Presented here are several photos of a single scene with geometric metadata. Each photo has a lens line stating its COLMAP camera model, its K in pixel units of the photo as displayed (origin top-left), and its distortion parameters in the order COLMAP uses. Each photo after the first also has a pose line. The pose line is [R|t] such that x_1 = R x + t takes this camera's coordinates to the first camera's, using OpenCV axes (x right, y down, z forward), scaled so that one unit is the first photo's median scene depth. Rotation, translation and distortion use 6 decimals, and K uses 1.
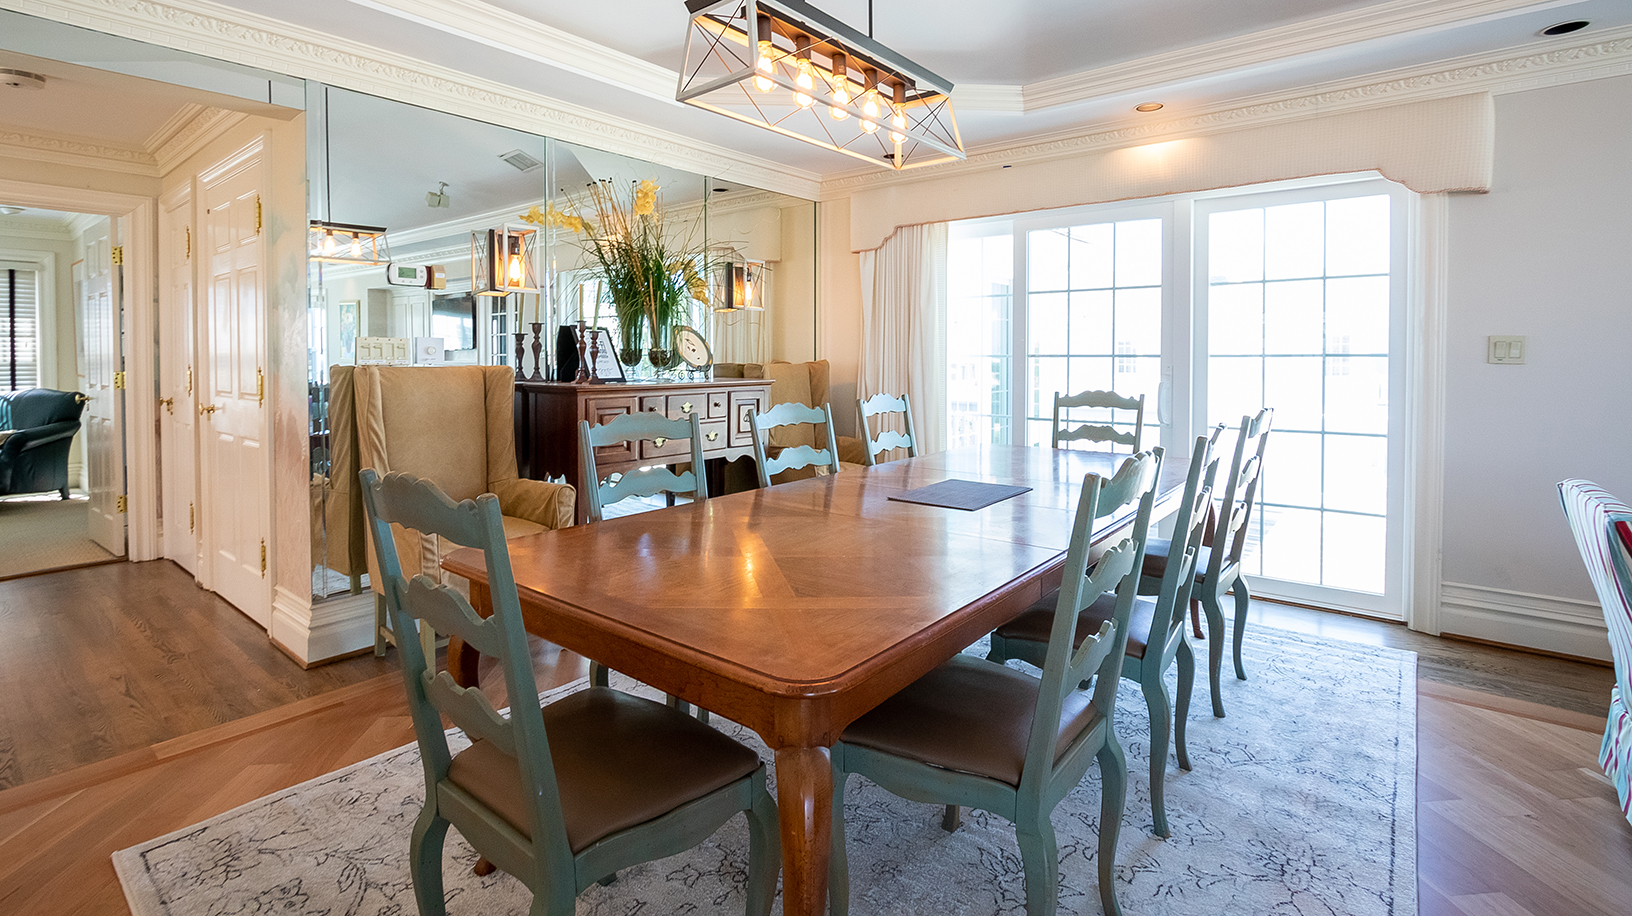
lens RADIAL K [[829.6, 0, 814.4], [0, 829.6, 412.9], [0, 0, 1]] dist [0.002888, 0.000568]
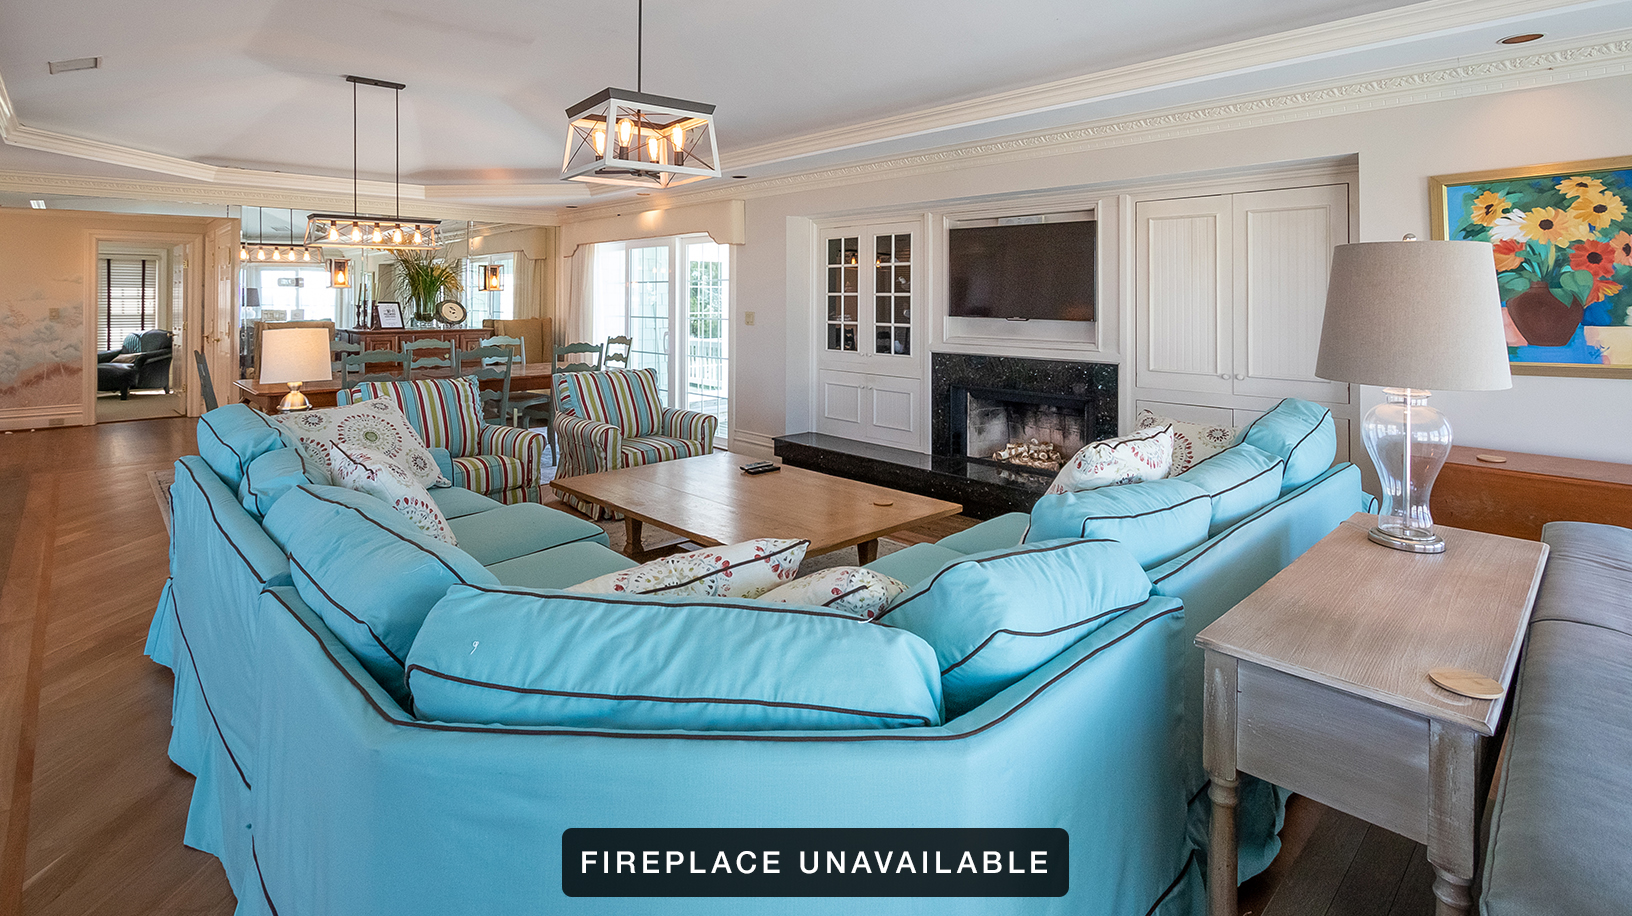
lens RADIAL K [[784.2, 0, 818.1], [0, 784.2, 355.8], [0, 0, 1]] dist [-0.012964, 0.000872]
pose [[0.995378, 0.021949, -0.093492, 0.830946], [-0.024087, 0.999472, -0.021805, 0.040610], [0.092964, 0.023957, 0.995381, -0.669584]]
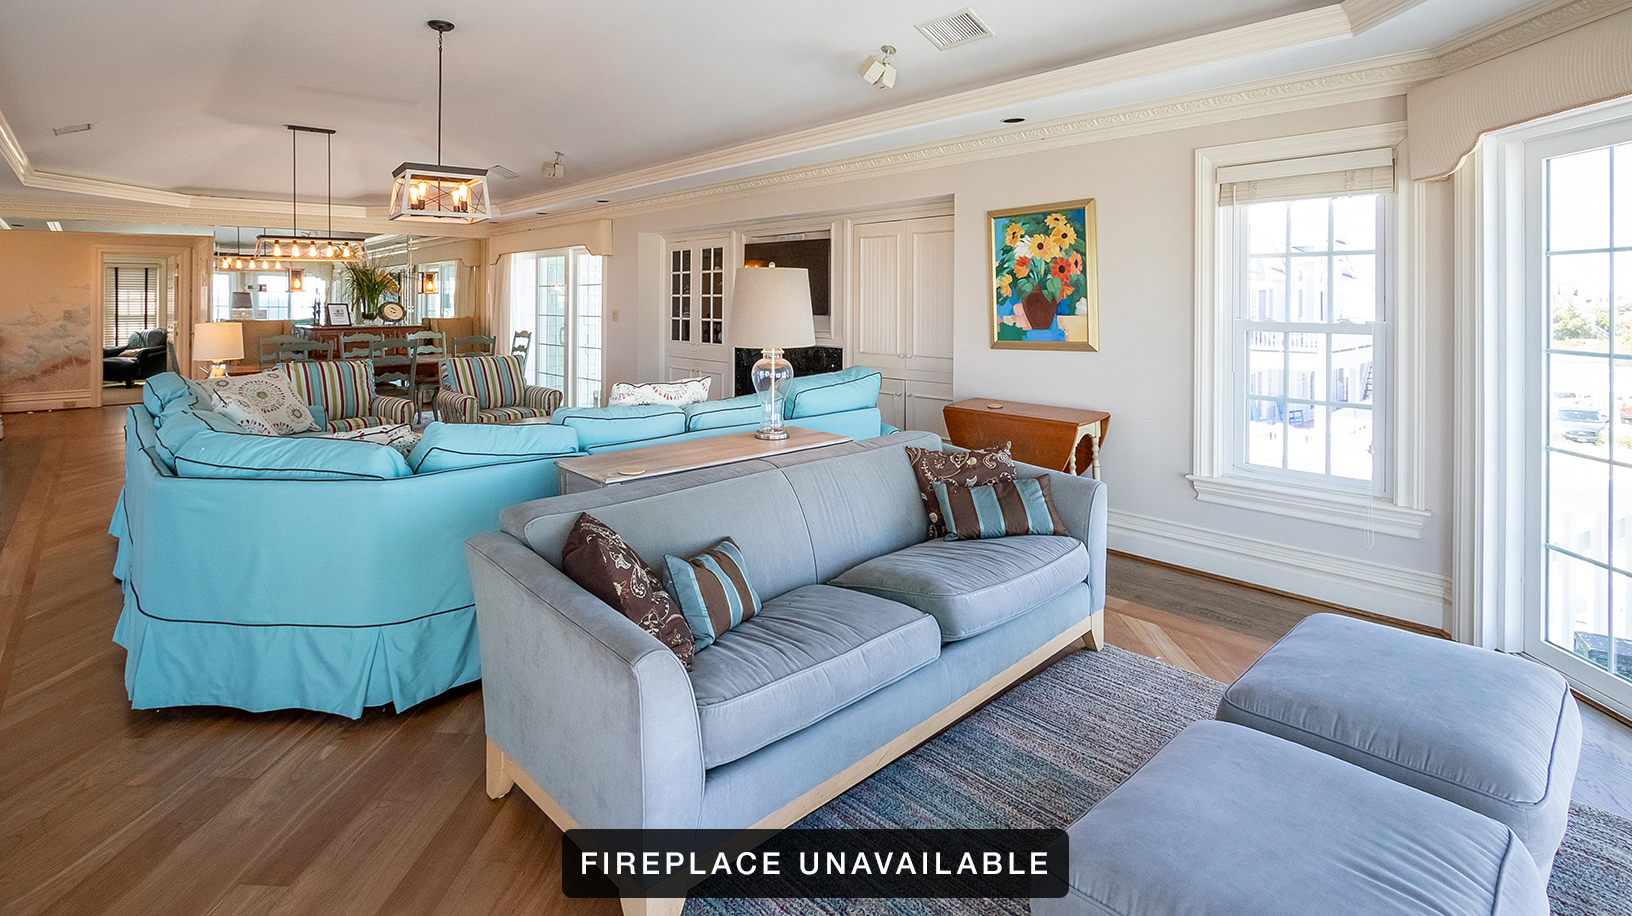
lens RADIAL K [[796.1, 0, 810.4], [0, 796.1, 355.4], [0, 0, 1]] dist [-0.005593, -0.000777]
pose [[0.991664, 0.018740, -0.127477, 1.222788], [-0.021618, 0.999541, -0.021234, 0.061435], [0.127021, 0.023813, 0.991614, -0.961667]]
